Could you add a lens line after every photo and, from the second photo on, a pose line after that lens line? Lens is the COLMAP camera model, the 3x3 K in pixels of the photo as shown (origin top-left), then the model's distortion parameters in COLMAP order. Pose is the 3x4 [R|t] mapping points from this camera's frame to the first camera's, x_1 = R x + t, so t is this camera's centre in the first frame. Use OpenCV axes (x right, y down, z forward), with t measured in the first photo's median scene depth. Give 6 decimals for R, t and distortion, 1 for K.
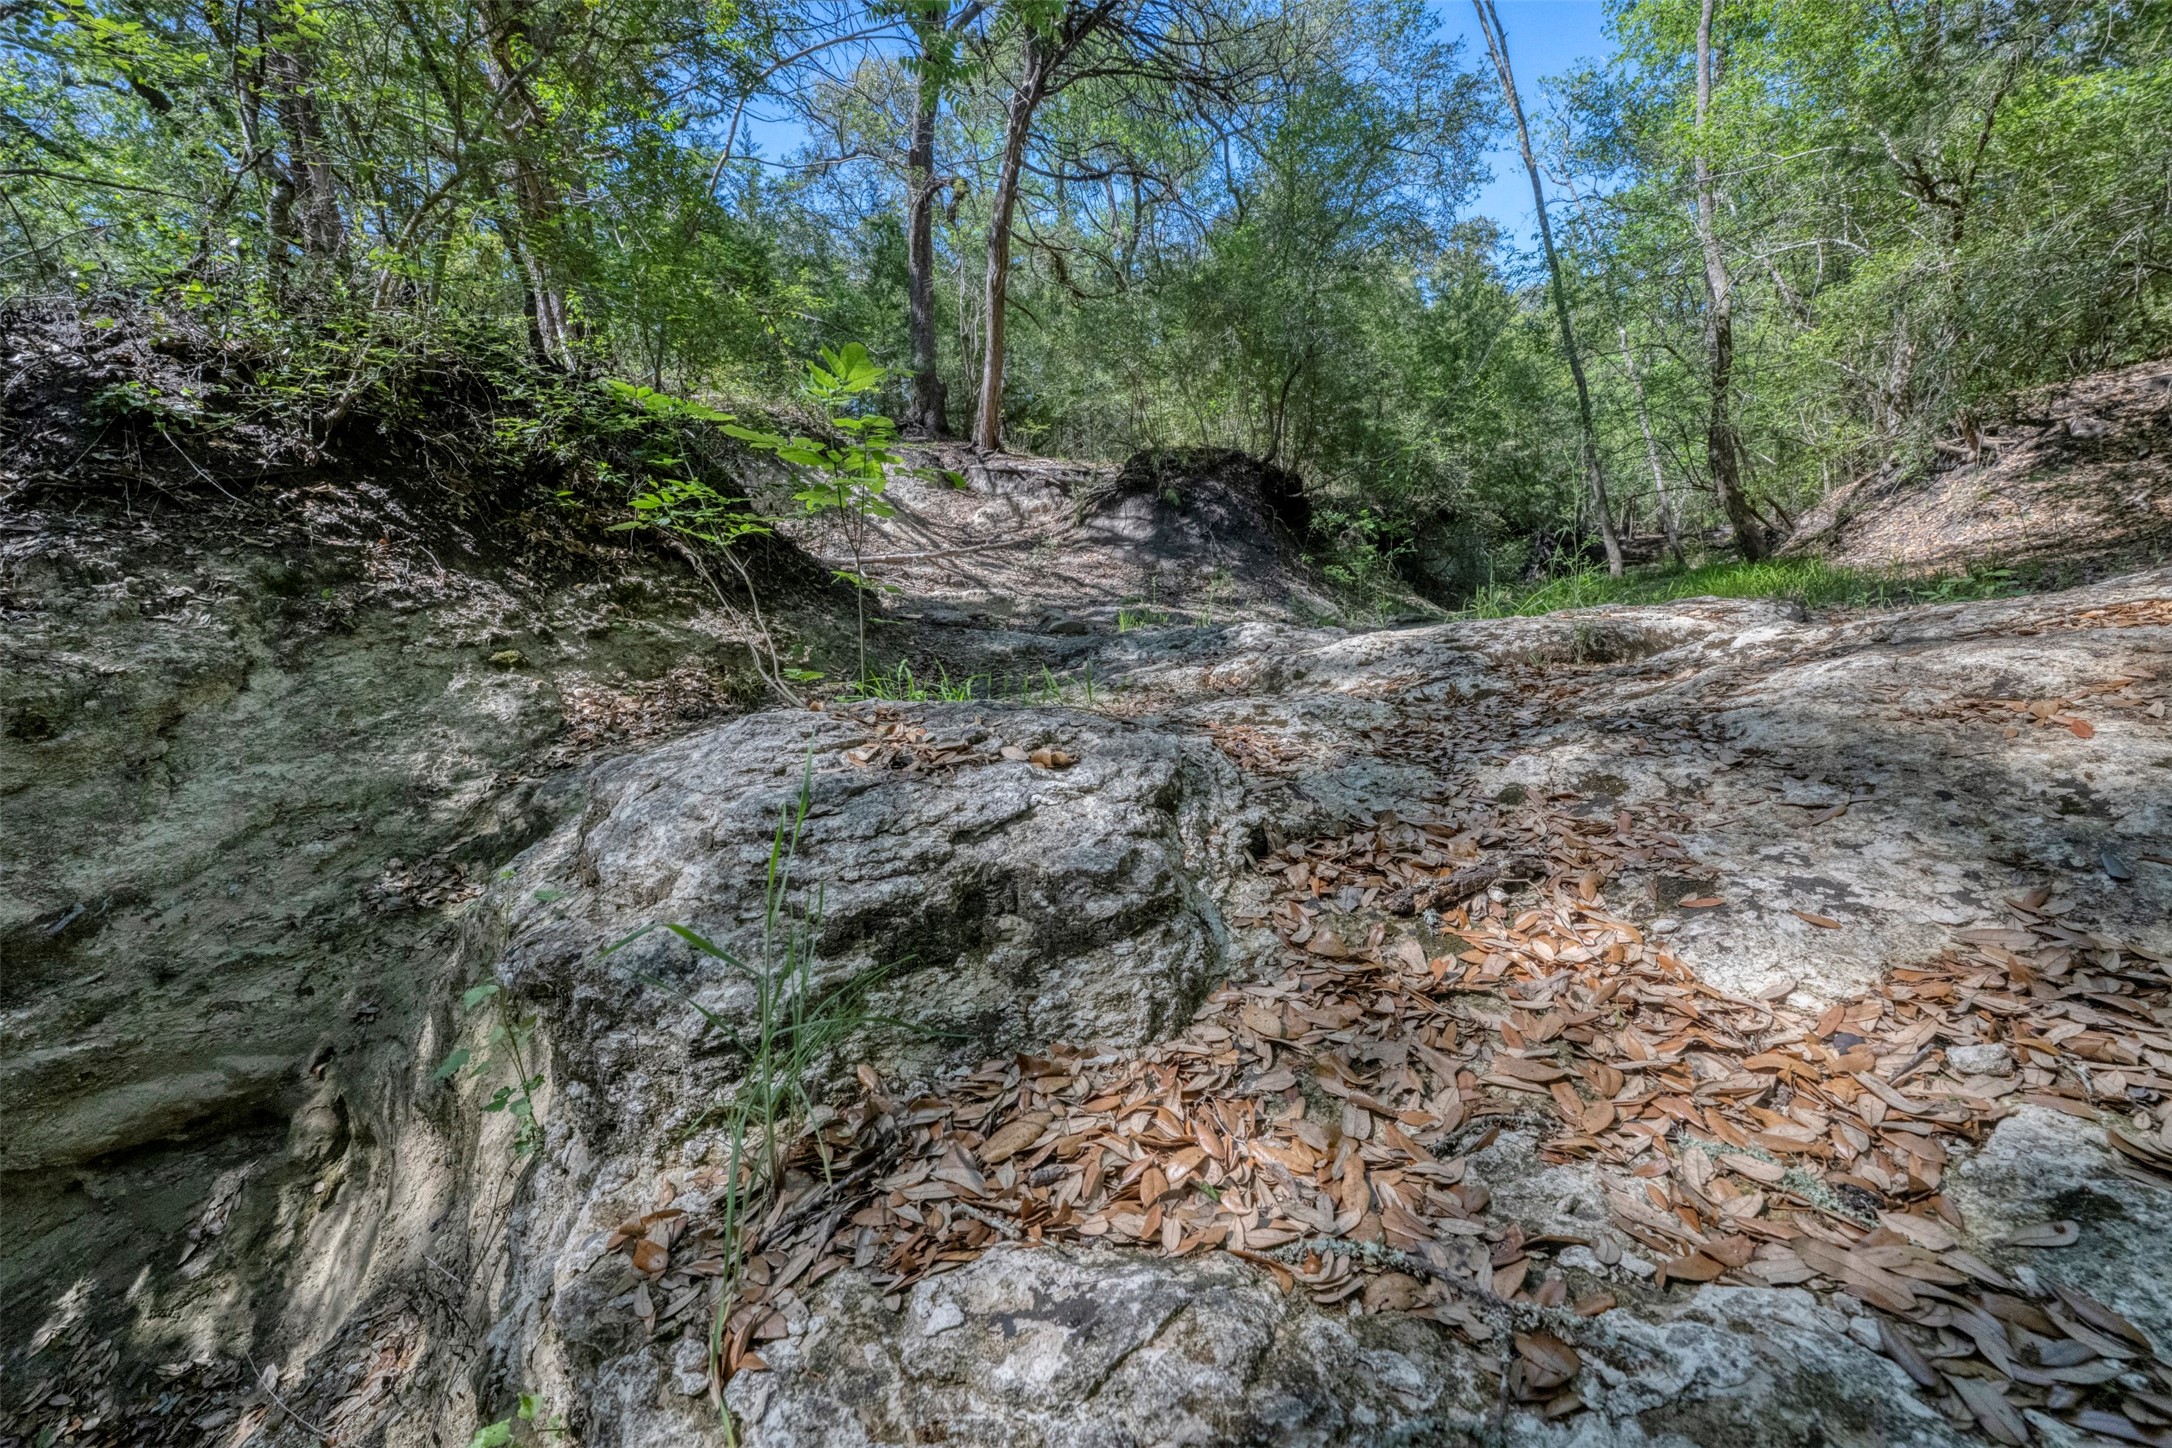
lens RADIAL K [[862.6, 0, 1091.8], [0, 862.6, 729.6], [0, 0, 1]] dist [0.002171, -0.000310]
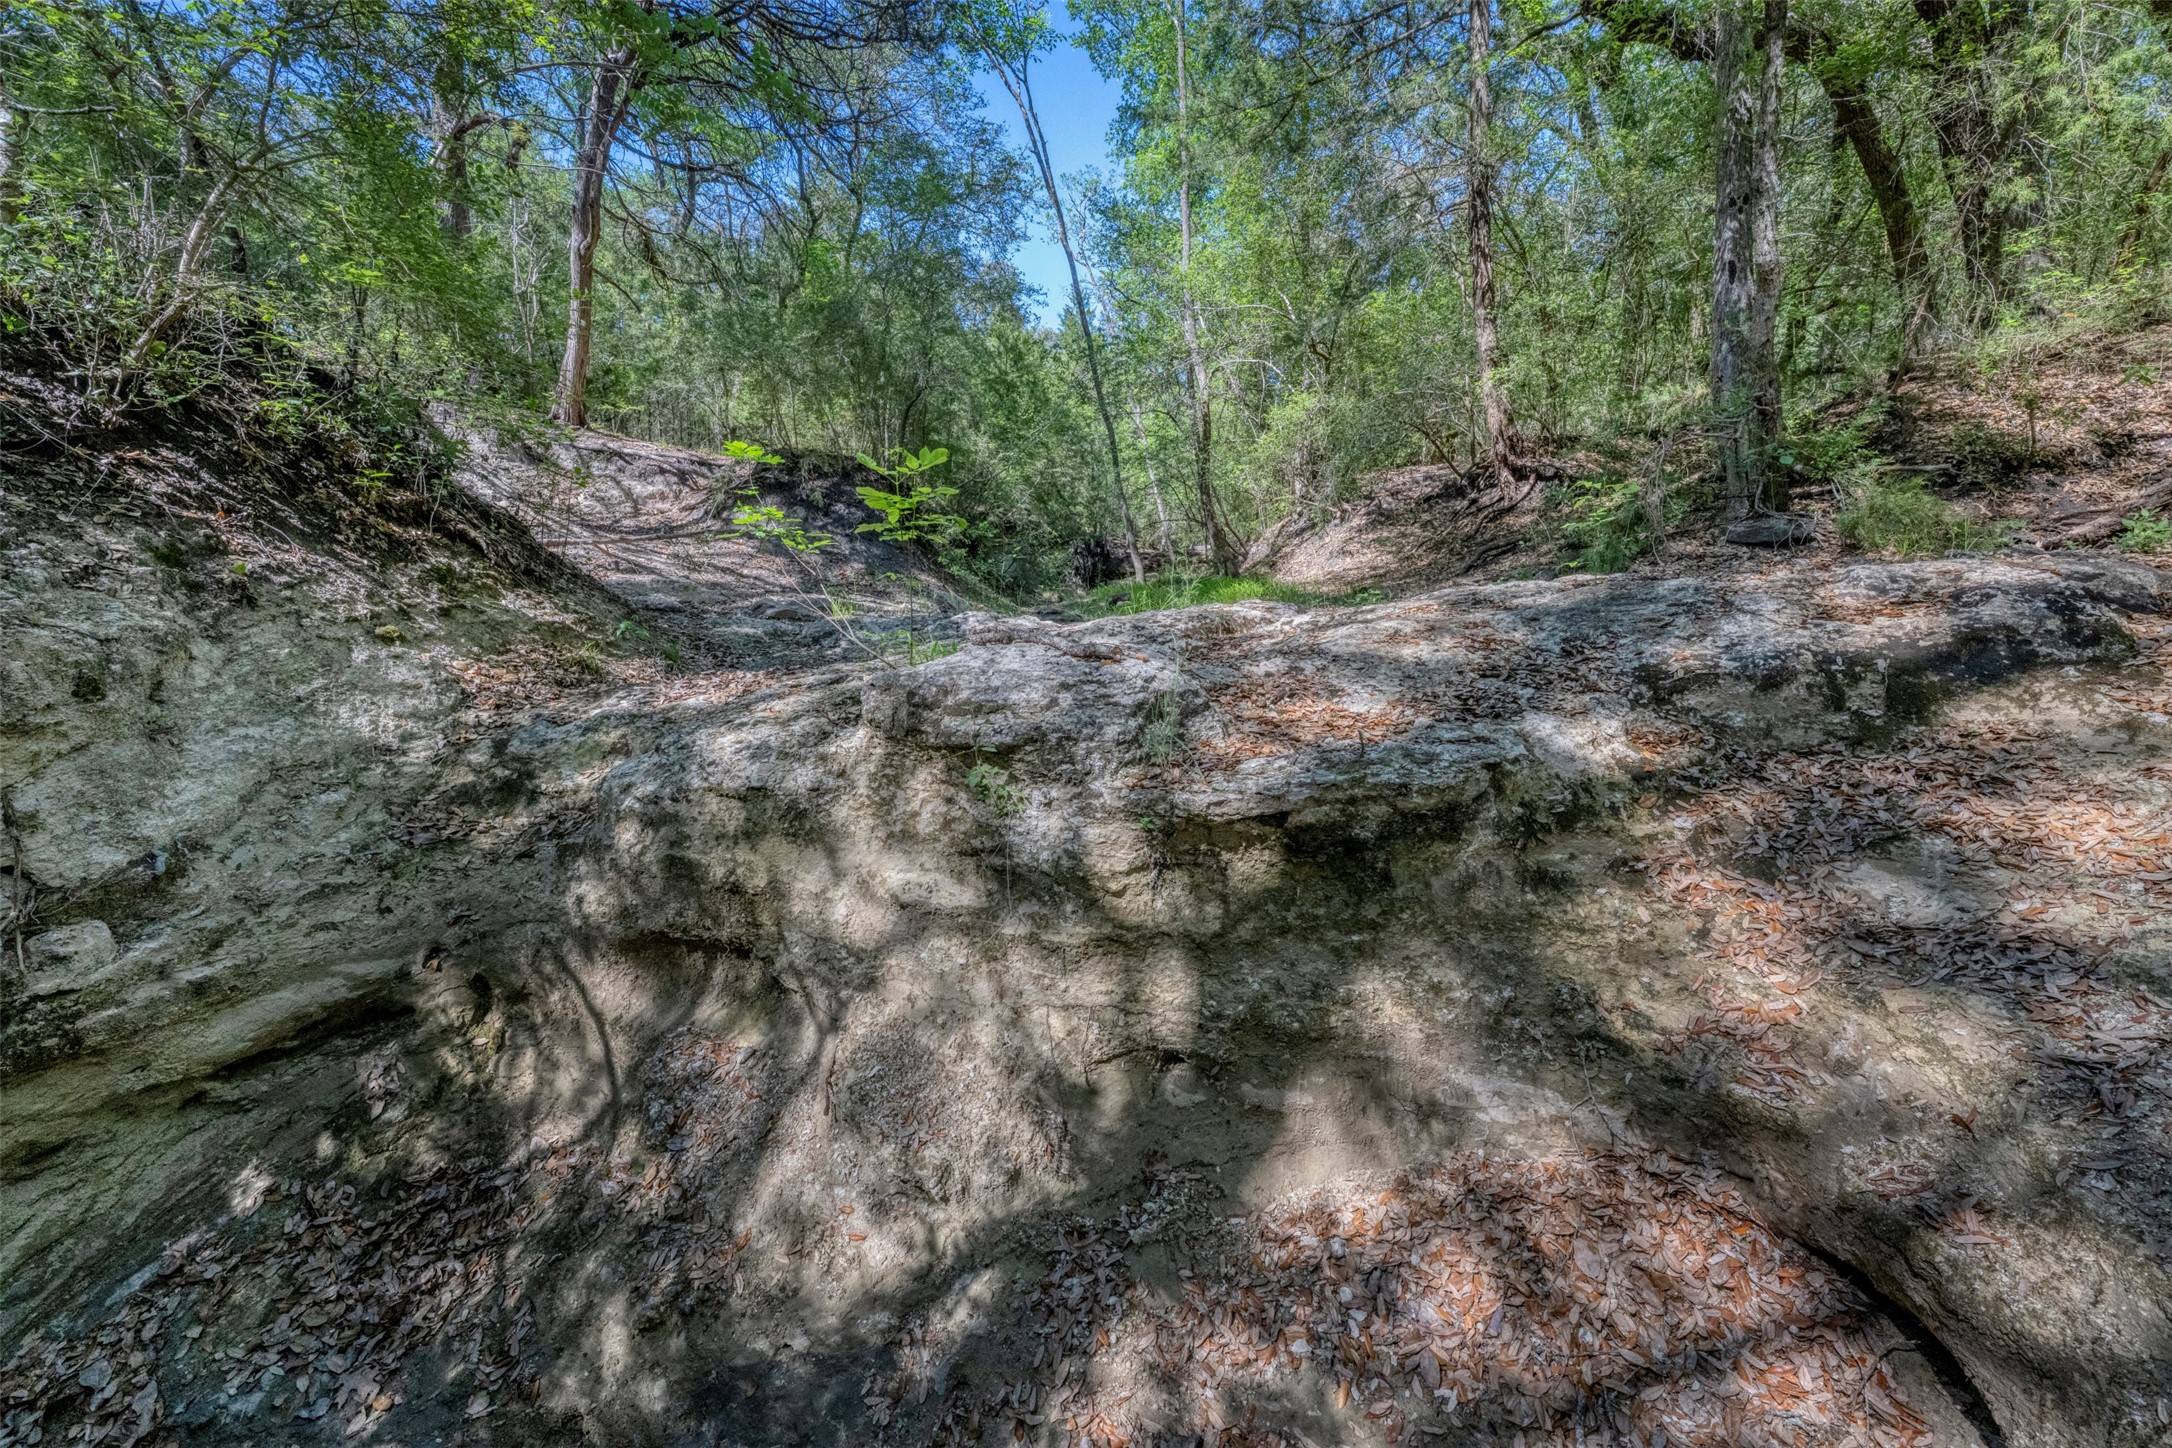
lens RADIAL K [[862.6, 0, 1102.7], [0, 862.6, 725.4], [0, 0, 1]] dist [0.002171, -0.000310]
pose [[0.859789, -0.051380, 0.508058, -0.525100], [0.050969, 0.998592, 0.014733, 0.068061], [-0.508100, 0.013228, 0.861197, -0.406236]]
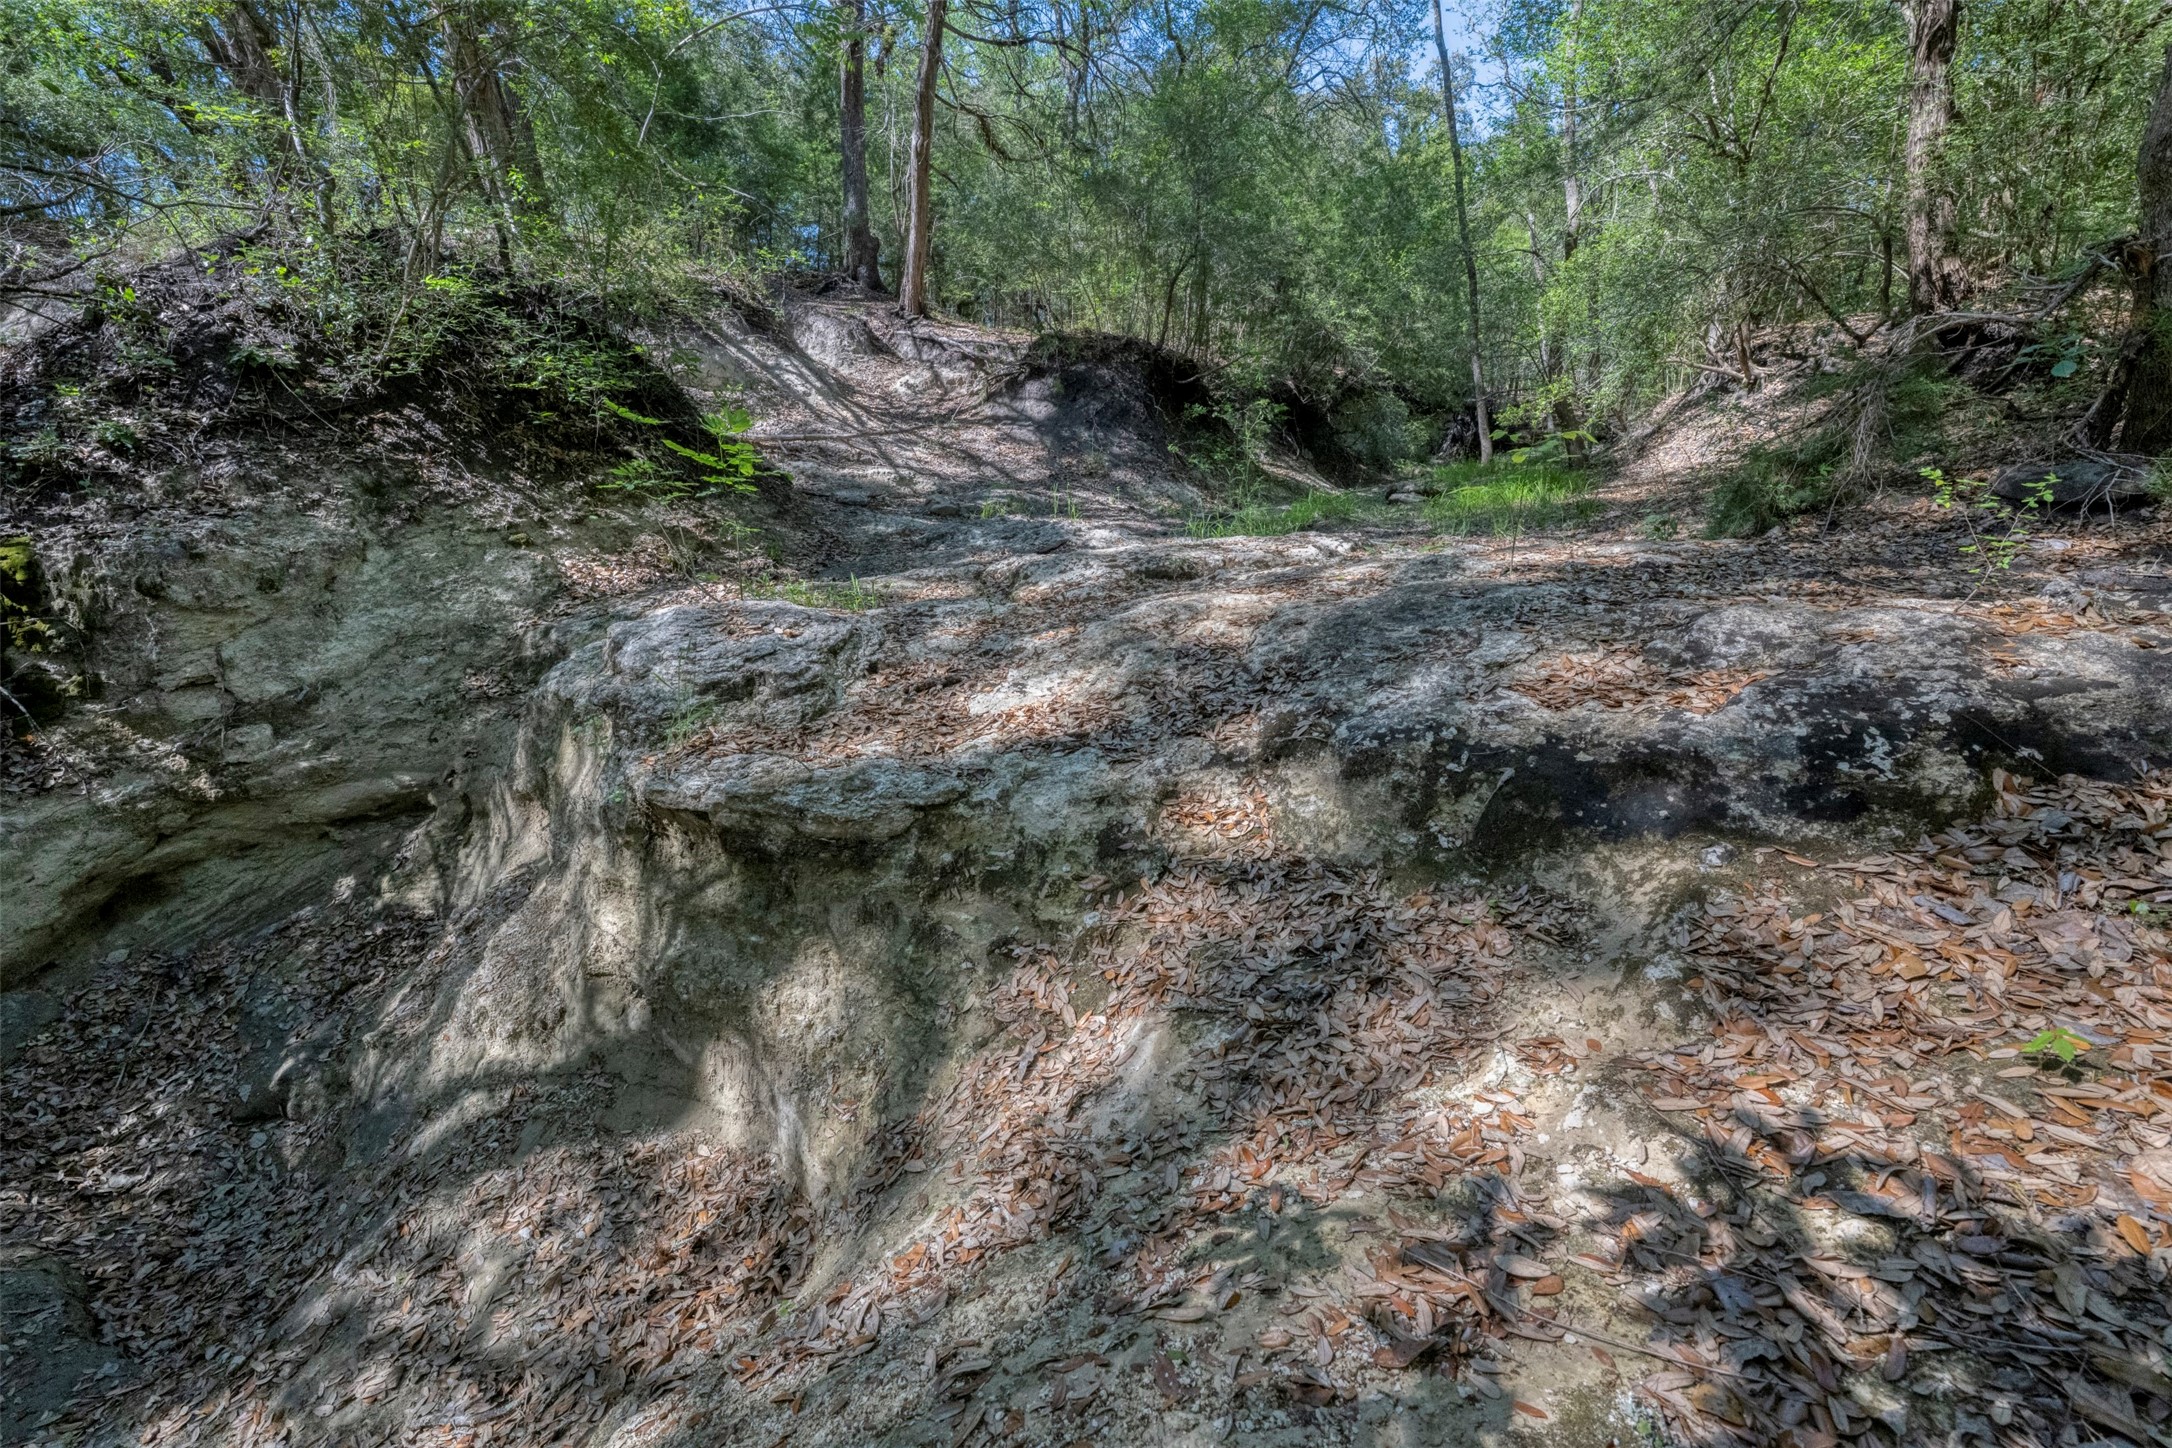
lens RADIAL K [[862.6, 0, 1080.8], [0, 862.6, 725.4], [0, 0, 1]] dist [0.002171, -0.000310]
pose [[0.998746, 0.033798, 0.036932, 0.278843], [-0.039570, 0.984859, 0.168782, -0.062694], [-0.030668, -0.170032, 0.984961, -0.623617]]
